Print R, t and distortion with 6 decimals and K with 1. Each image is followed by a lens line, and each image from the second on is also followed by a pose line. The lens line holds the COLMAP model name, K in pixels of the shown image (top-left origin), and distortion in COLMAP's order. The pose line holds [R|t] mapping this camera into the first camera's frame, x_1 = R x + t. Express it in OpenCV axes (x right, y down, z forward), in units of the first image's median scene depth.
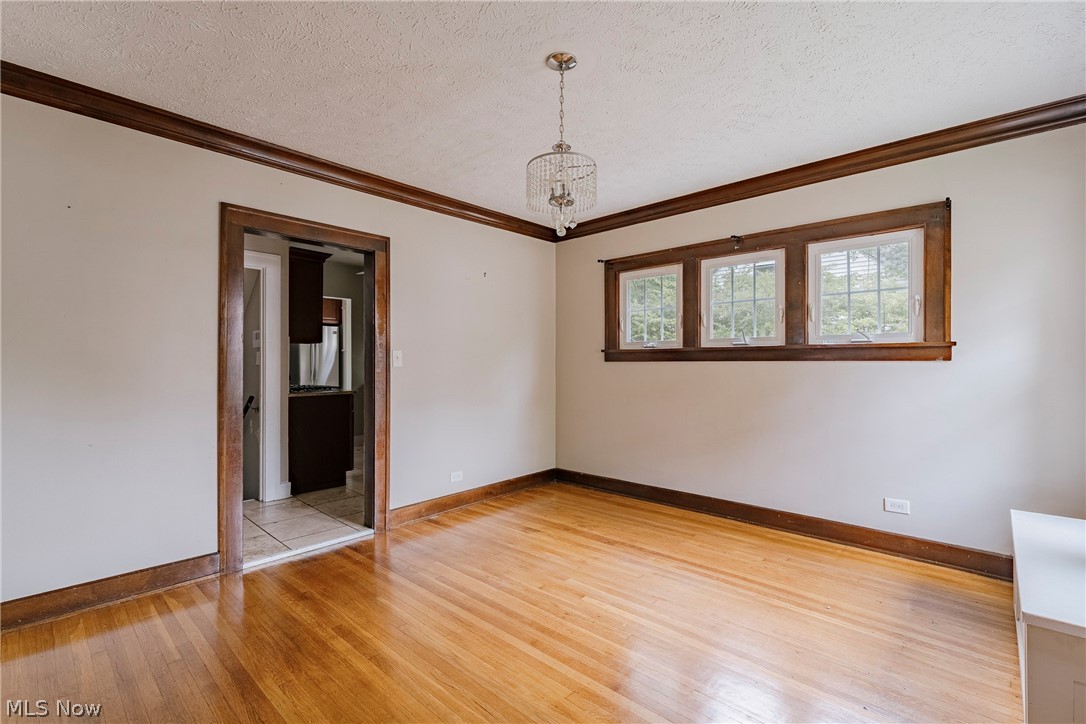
lens RADIAL K [[494.1, 0, 551.4], [0, 494.1, 361.8], [0, 0, 1]] dist [0.000374, 0.000088]
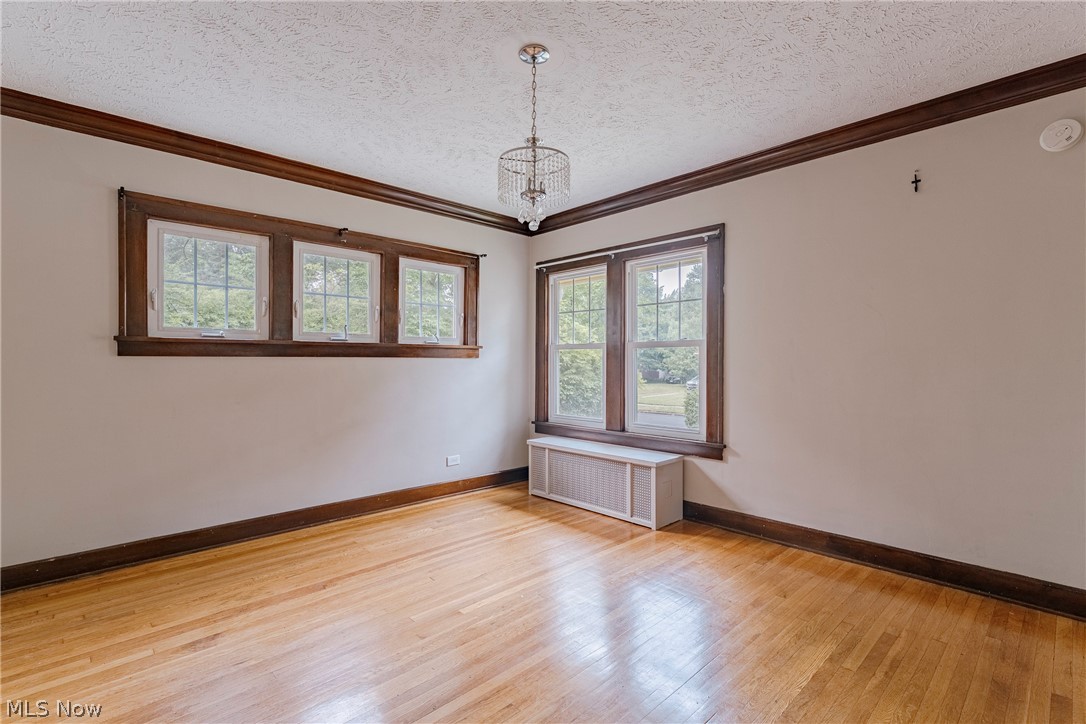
lens RADIAL K [[494.1, 0, 551.4], [0, 494.1, 361.8], [0, 0, 1]] dist [0.000374, 0.000088]
pose [[0.061994, -0.003240, 0.998071, -0.602342], [-0.005628, 0.999978, 0.003595, 0.002523], [-0.998061, -0.005840, 0.061974, 0.551483]]
